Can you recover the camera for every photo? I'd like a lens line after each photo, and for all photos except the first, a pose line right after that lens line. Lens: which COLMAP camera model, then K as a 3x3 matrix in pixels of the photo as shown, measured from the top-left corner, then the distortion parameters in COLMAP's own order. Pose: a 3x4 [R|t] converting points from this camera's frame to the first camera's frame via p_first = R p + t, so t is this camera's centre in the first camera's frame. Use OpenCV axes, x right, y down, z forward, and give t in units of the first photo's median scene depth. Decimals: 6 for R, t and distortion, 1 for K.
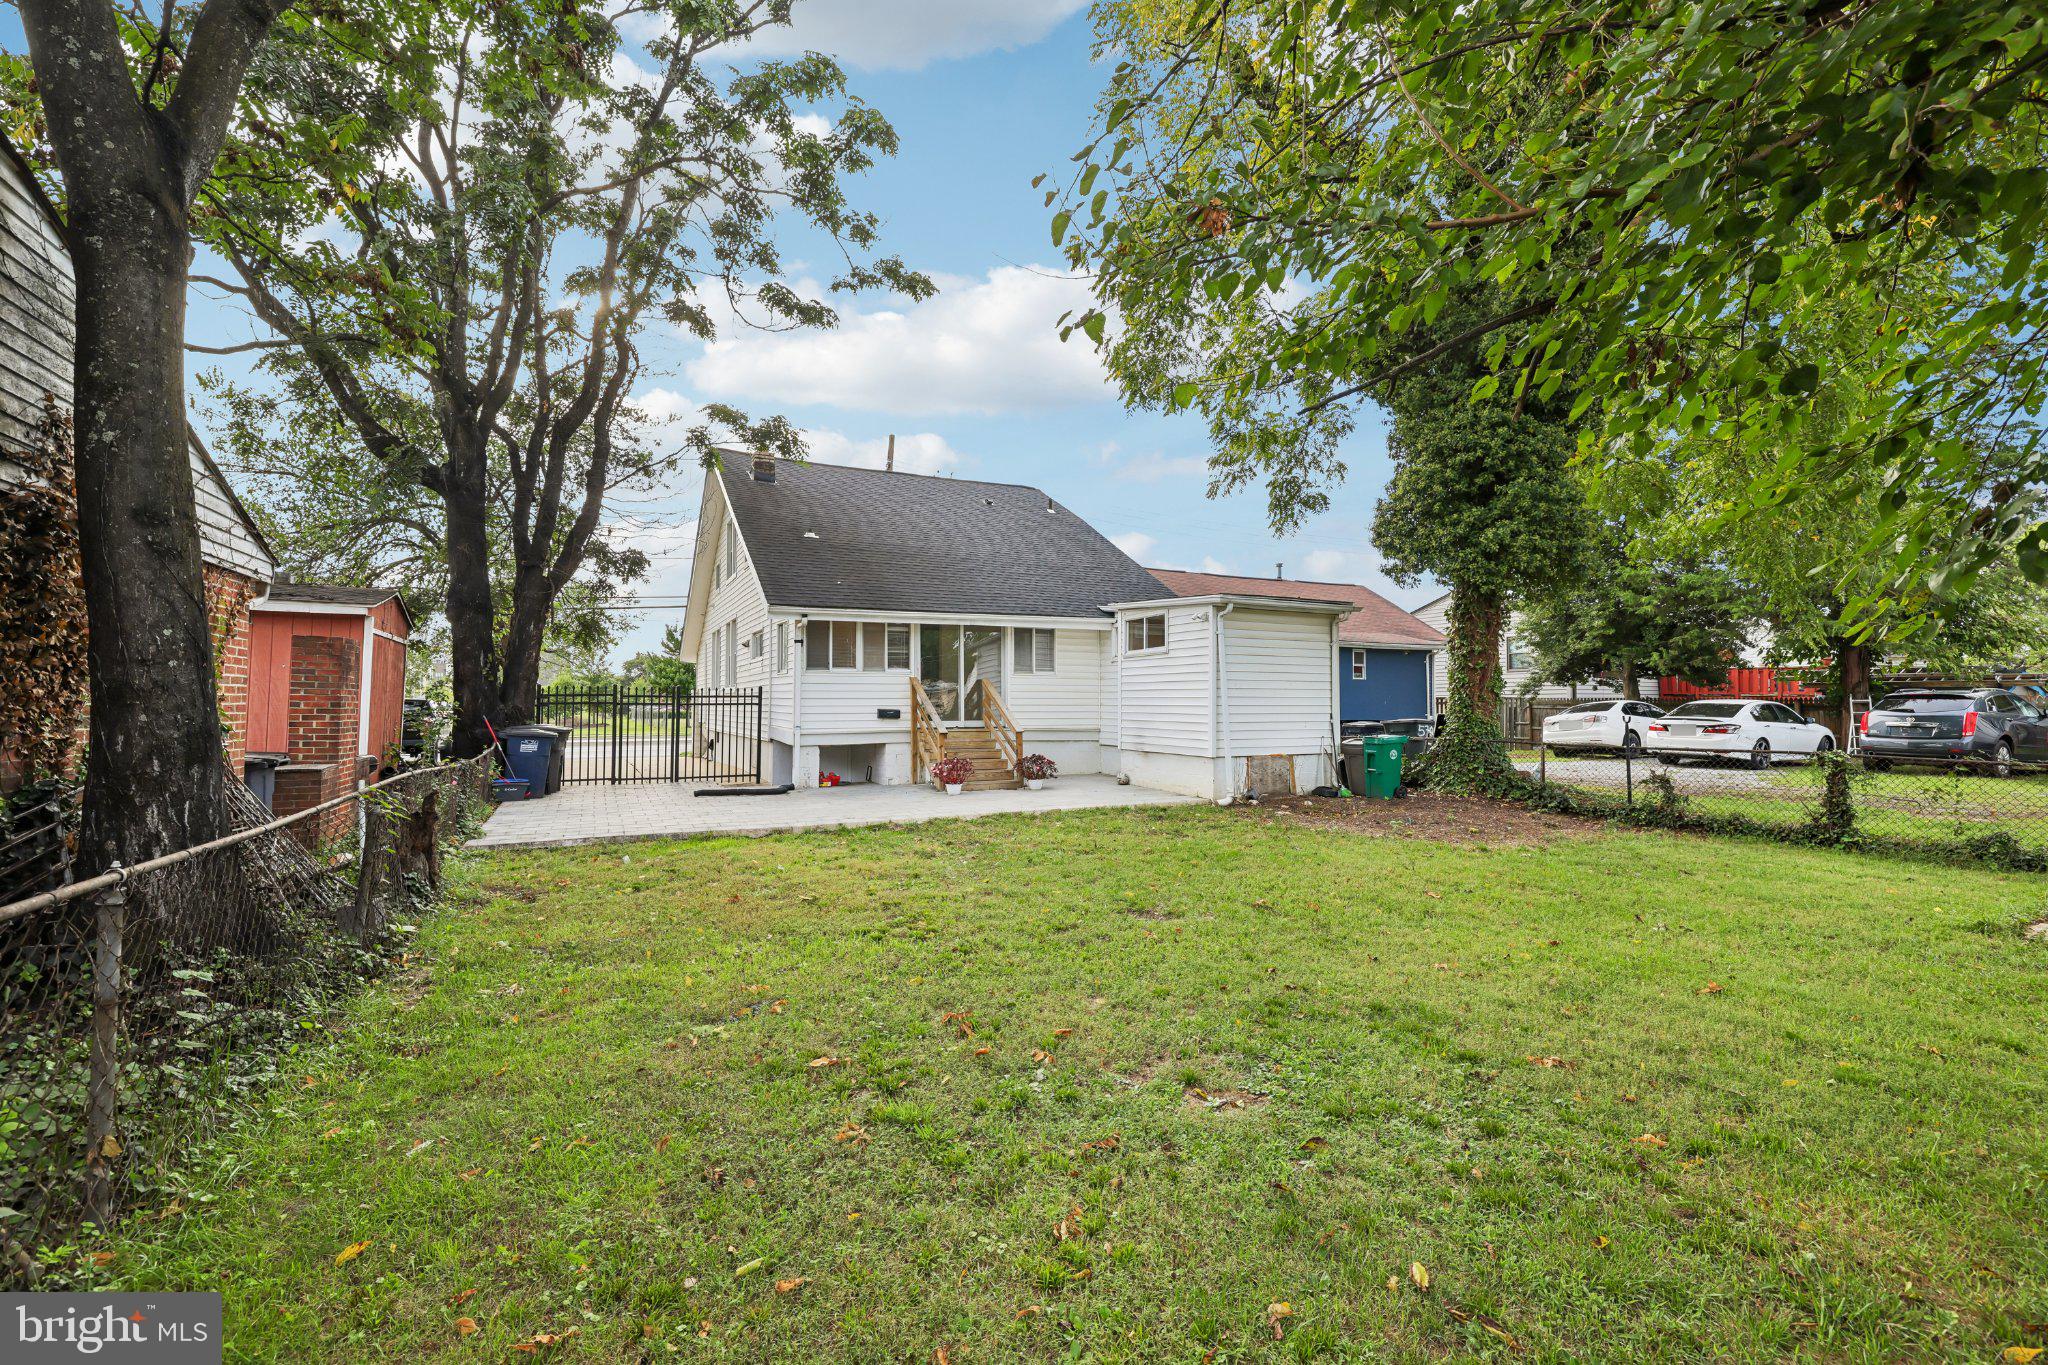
lens RADIAL K [[879.2, 0, 1040.0], [0, 879.2, 676.7], [0, 0, 1]] dist [-0.000746, -0.000215]
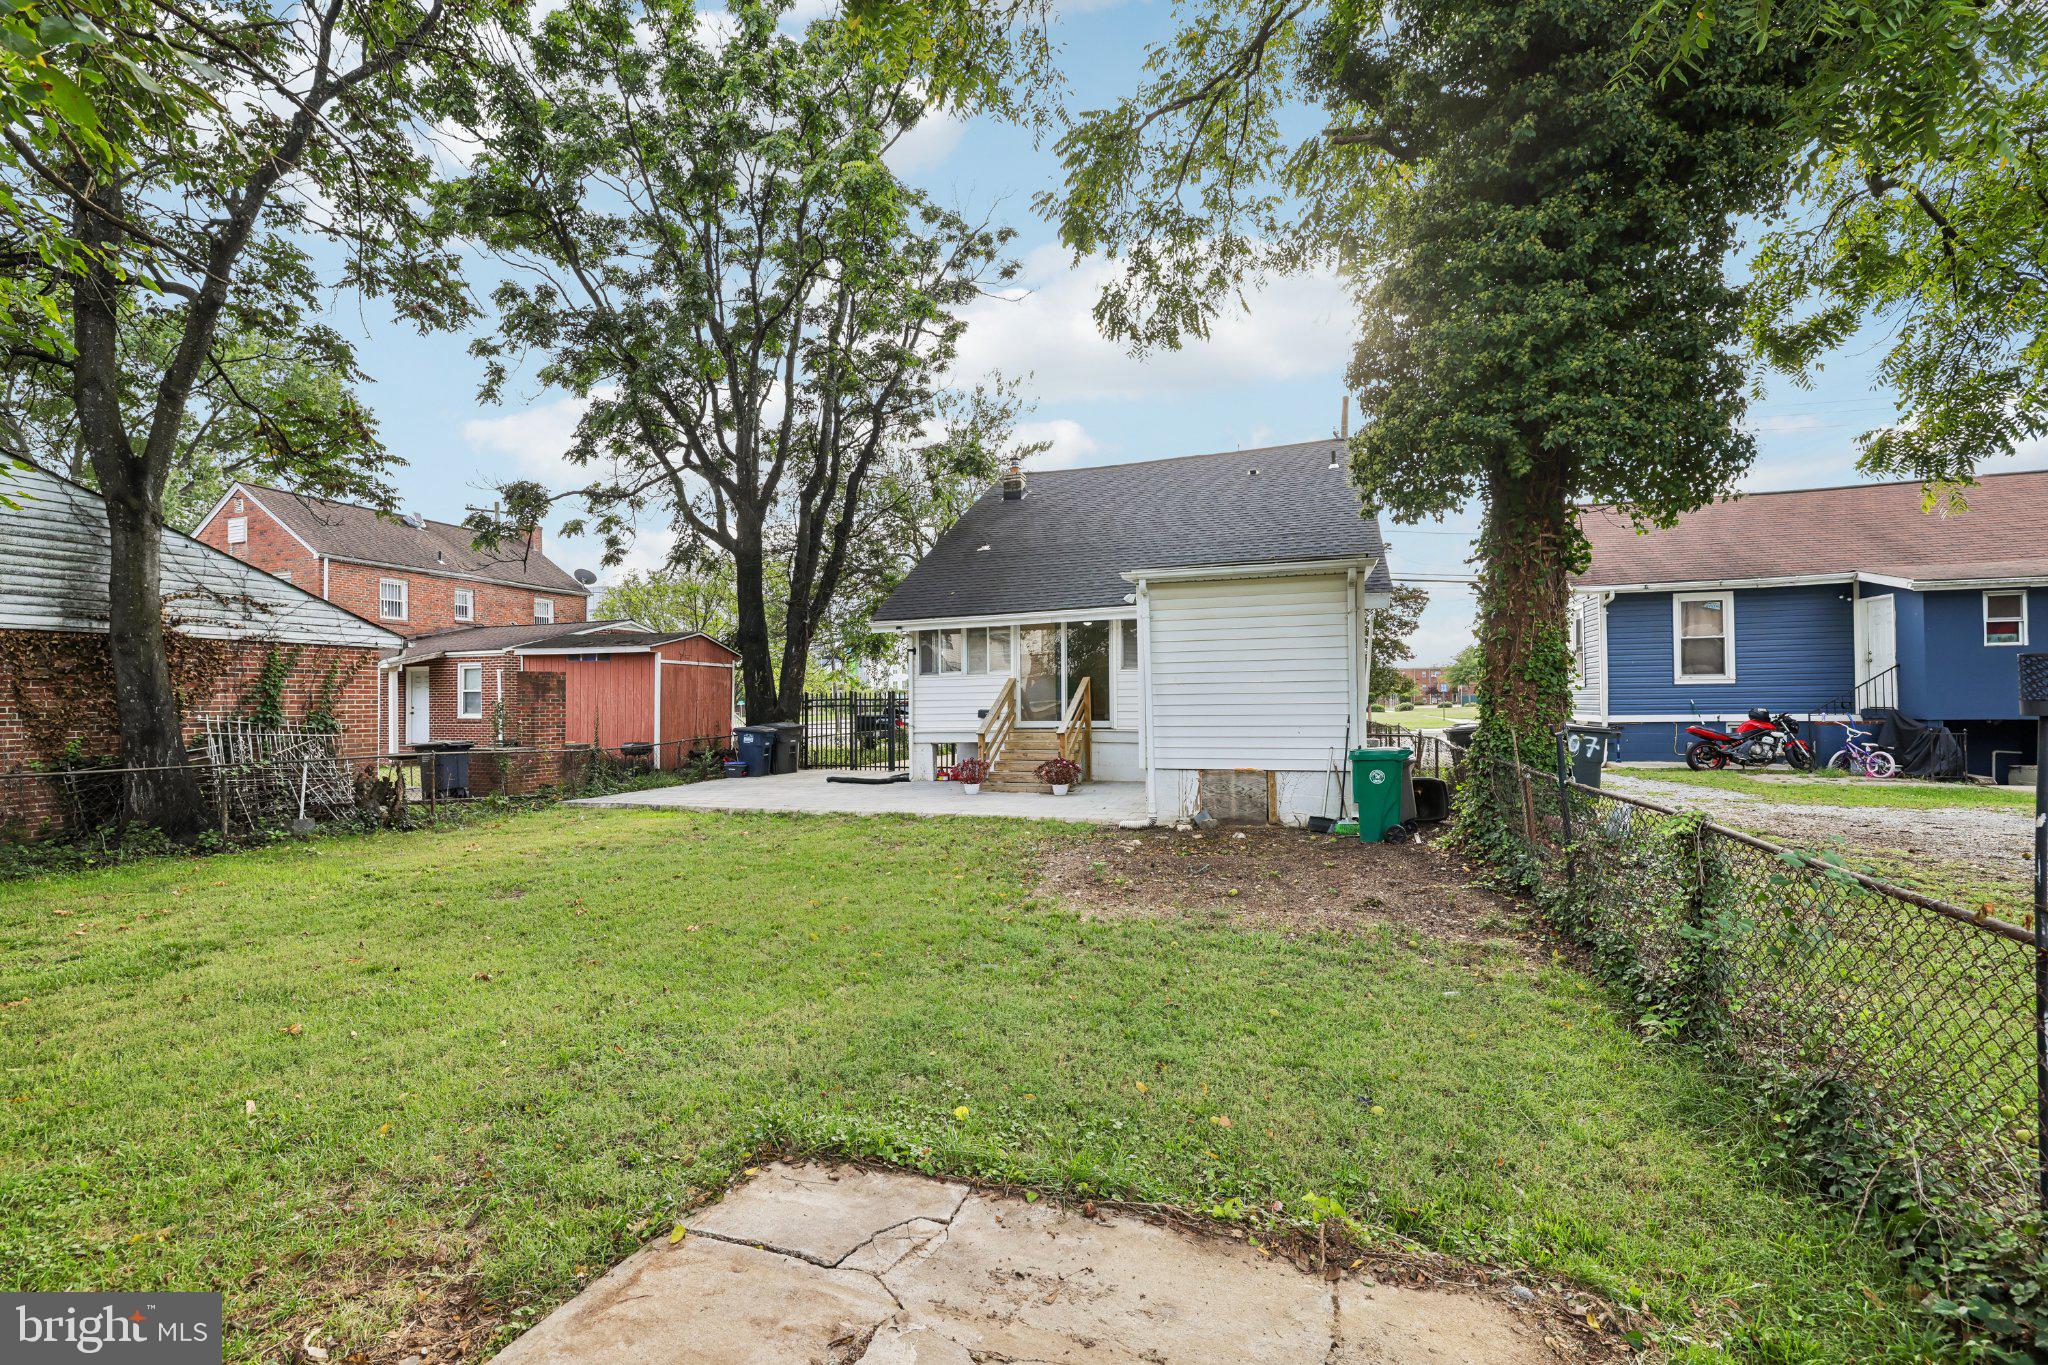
lens RADIAL K [[879.2, 0, 1009.7], [0, 879.2, 698.2], [0, 0, 1]] dist [-0.000746, -0.000215]
pose [[0.694368, -0.012960, -0.719503, 0.592807], [0.037099, 0.999153, 0.017805, 0.005980], [0.718663, -0.039056, 0.694261, 0.297226]]
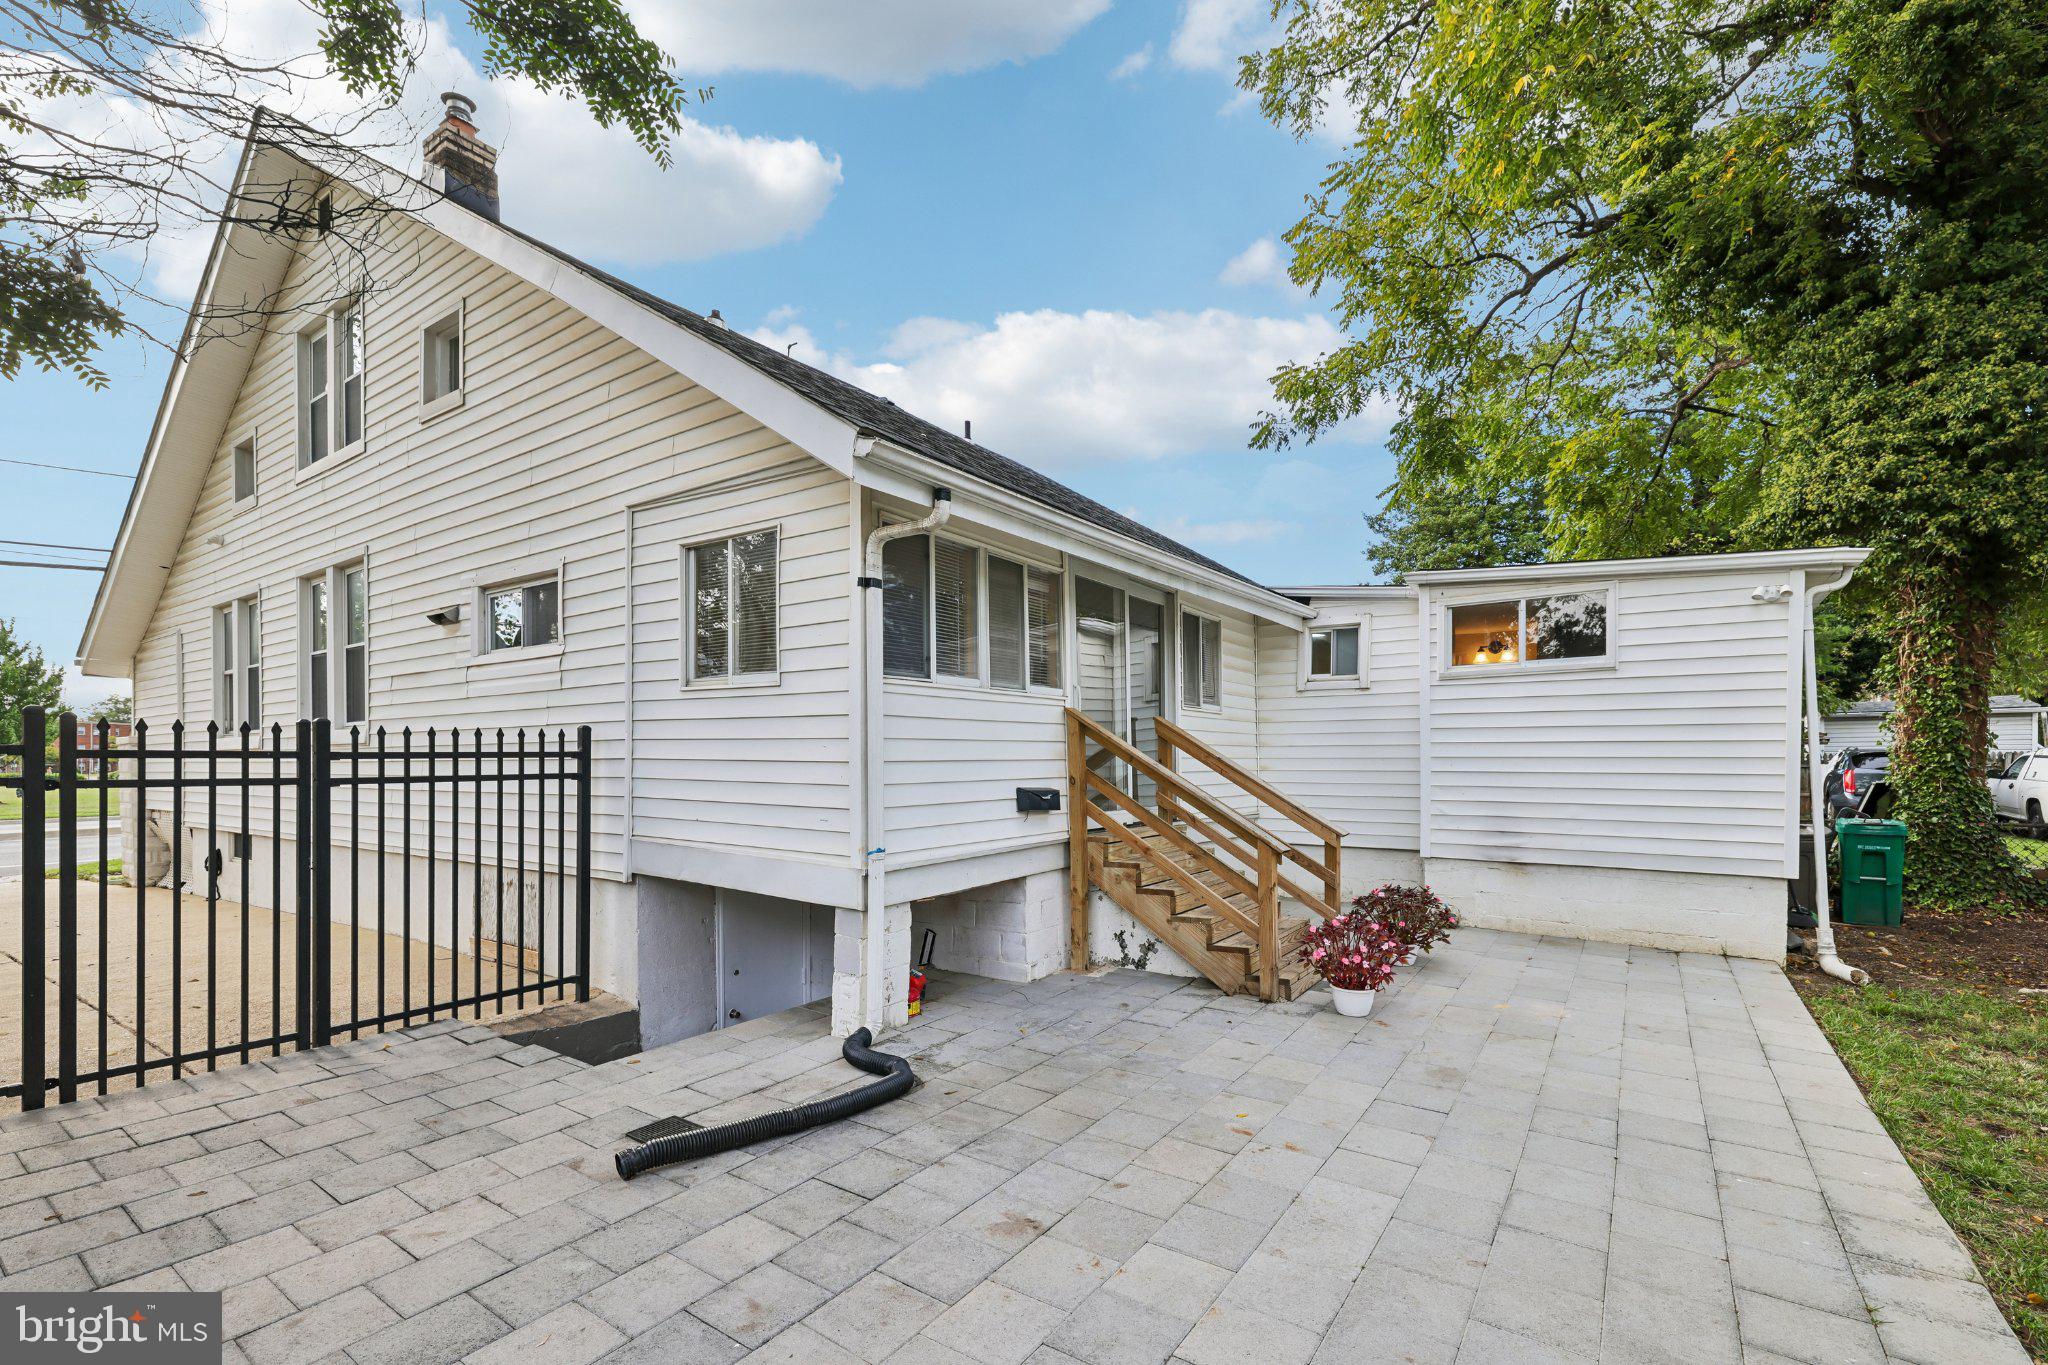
lens RADIAL K [[879.2, 0, 1025.8], [0, 879.2, 757.8], [0, 0, 1]] dist [-0.000746, -0.000215]
pose [[0.881522, -0.003403, 0.472131, -0.360455], [-0.010760, 0.999570, 0.027294, 0.013187], [-0.472021, -0.029140, 0.881106, 0.661695]]
